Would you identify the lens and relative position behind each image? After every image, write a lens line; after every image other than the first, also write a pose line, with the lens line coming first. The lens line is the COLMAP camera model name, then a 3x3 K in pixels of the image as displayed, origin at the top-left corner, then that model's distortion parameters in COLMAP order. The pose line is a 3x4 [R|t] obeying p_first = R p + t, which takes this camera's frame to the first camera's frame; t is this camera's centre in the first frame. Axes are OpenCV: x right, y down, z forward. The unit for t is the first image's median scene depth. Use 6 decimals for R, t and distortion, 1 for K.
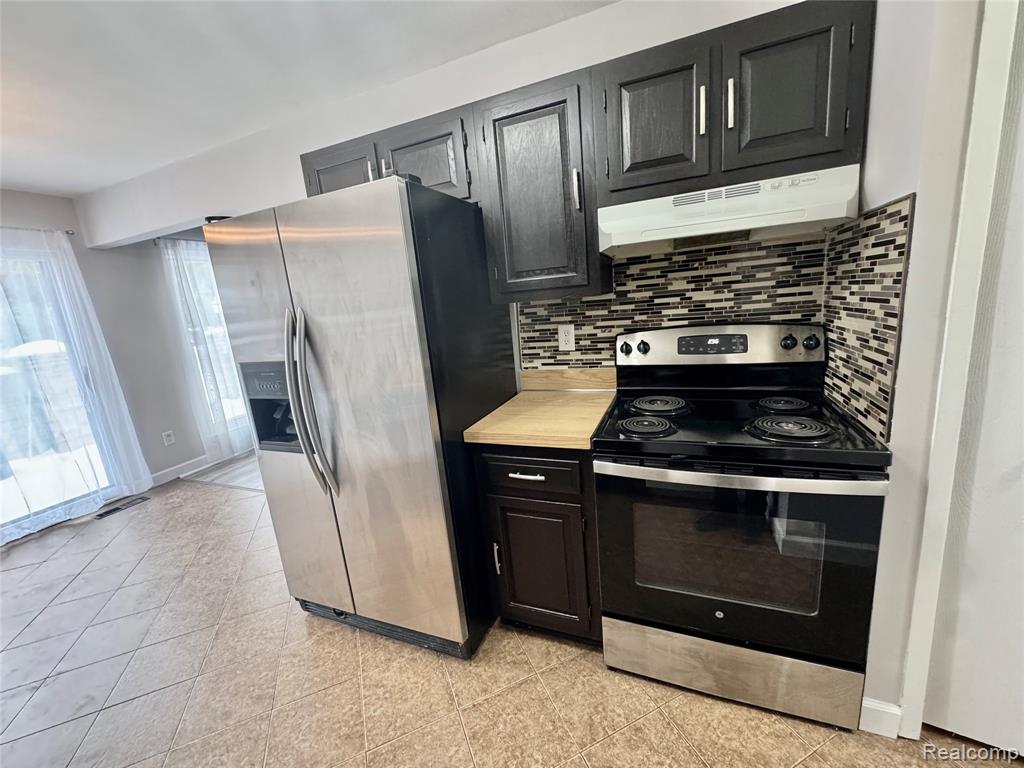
lens RADIAL K [[408.3, 0, 512.0], [0, 408.3, 381.9], [0, 0, 1]] dist [-0.004952, -0.000118]
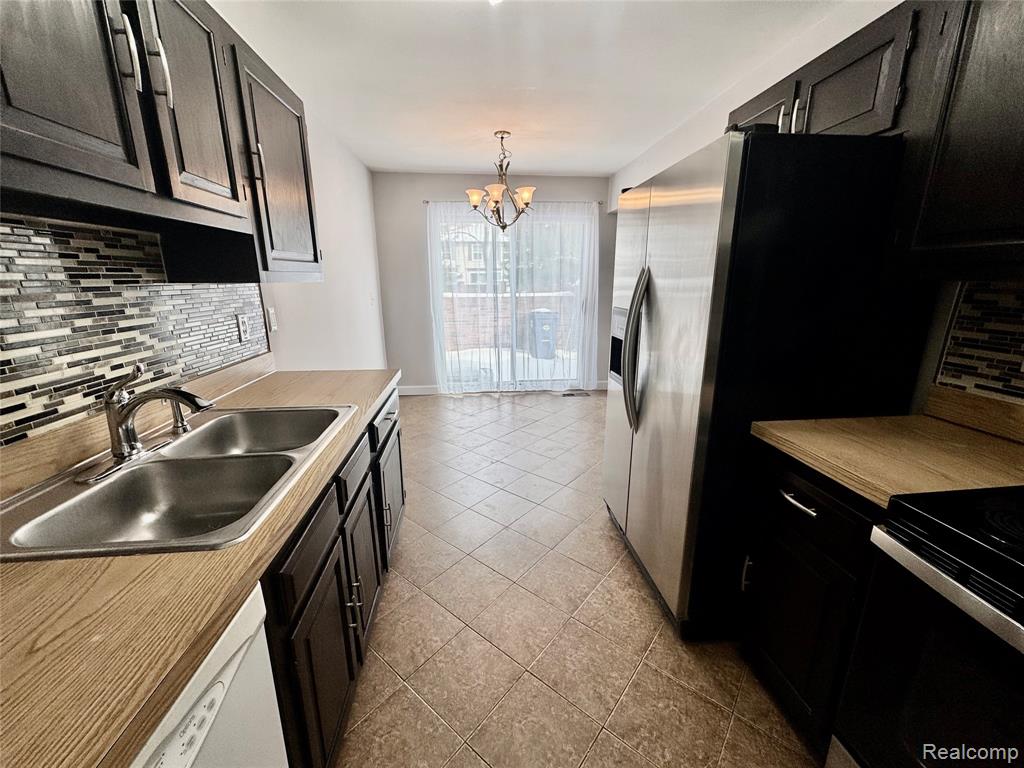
lens RADIAL K [[408.3, 0, 512.0], [0, 408.3, 381.9], [0, 0, 1]] dist [-0.004952, -0.000118]
pose [[0.460872, 0.303412, -0.833990, 0.328092], [-0.217299, 0.949716, 0.225432, -0.042836], [0.860452, 0.077330, 0.503629, 0.099469]]
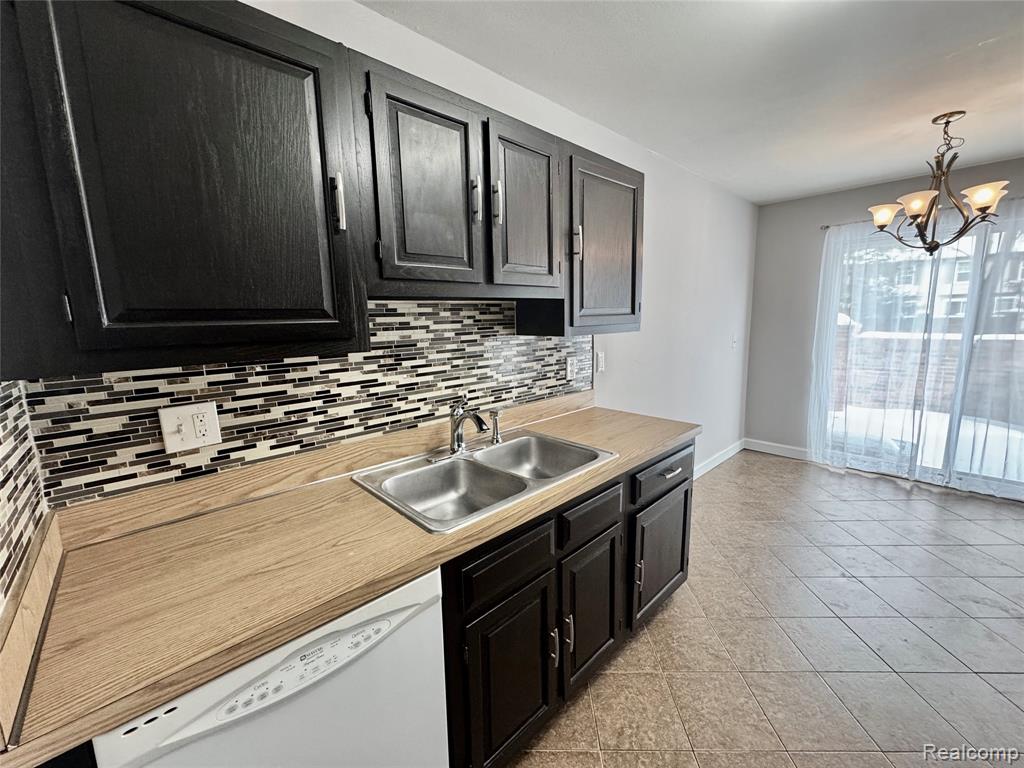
lens RADIAL K [[408.3, 0, 512.0], [0, 408.3, 381.9], [0, 0, 1]] dist [-0.004952, -0.000118]
pose [[-0.417358, 0.238484, -0.876891, 0.315611], [-0.123878, 0.941012, 0.314882, -0.138565], [0.900259, 0.240046, -0.363196, 0.350011]]
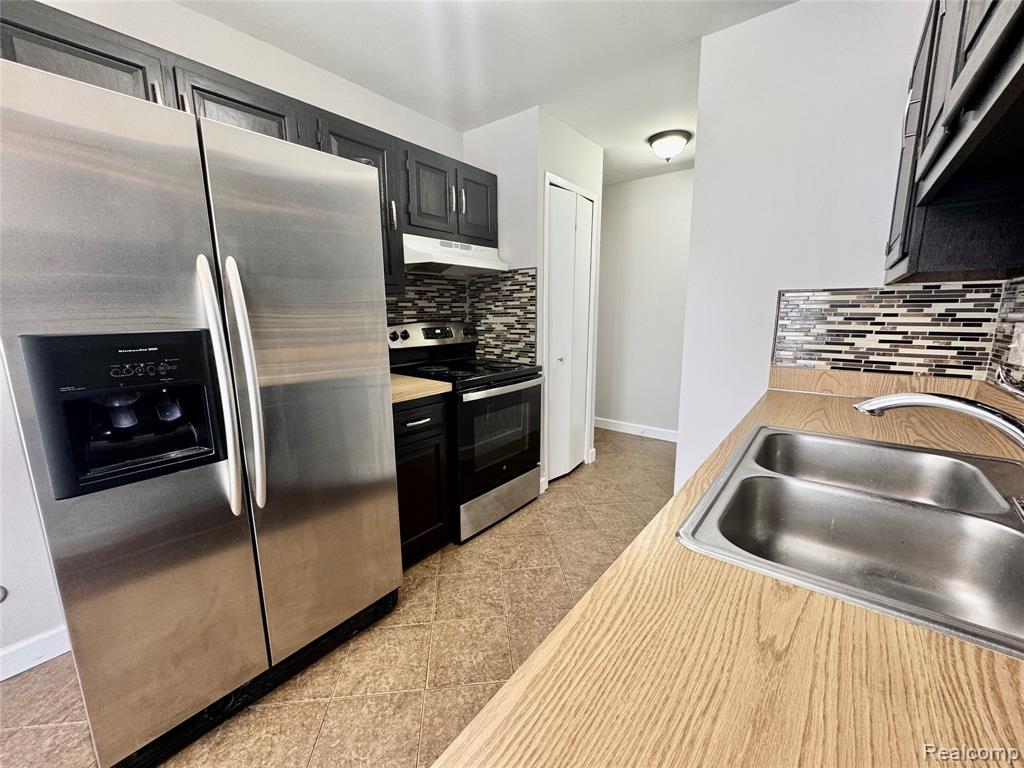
lens RADIAL K [[408.3, 0, 512.0], [0, 408.3, 381.9], [0, 0, 1]] dist [-0.004952, -0.000118]
pose [[0.281255, -0.077009, 0.956538, -1.000922], [0.176502, 0.983921, 0.027316, 0.107768], [-0.943262, 0.161148, 0.290325, 0.281352]]
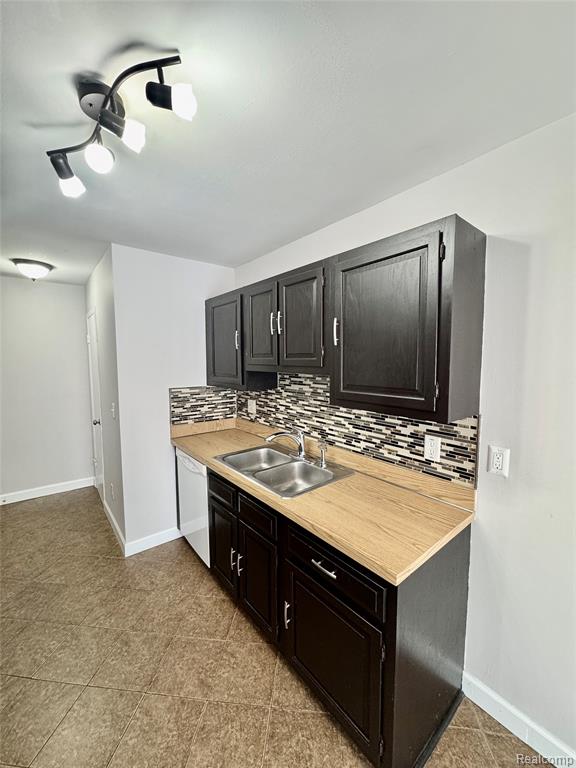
lens RADIAL K [[306.2, 0, 289.0], [0, 306.2, 382.2], [0, 0, 1]] dist [-0.004952, -0.000118]
pose [[-0.873420, 0.051392, 0.484247, -1.071487], [0.174155, 0.961612, 0.212065, -0.240101], [-0.454760, 0.269556, -0.848842, 0.955663]]
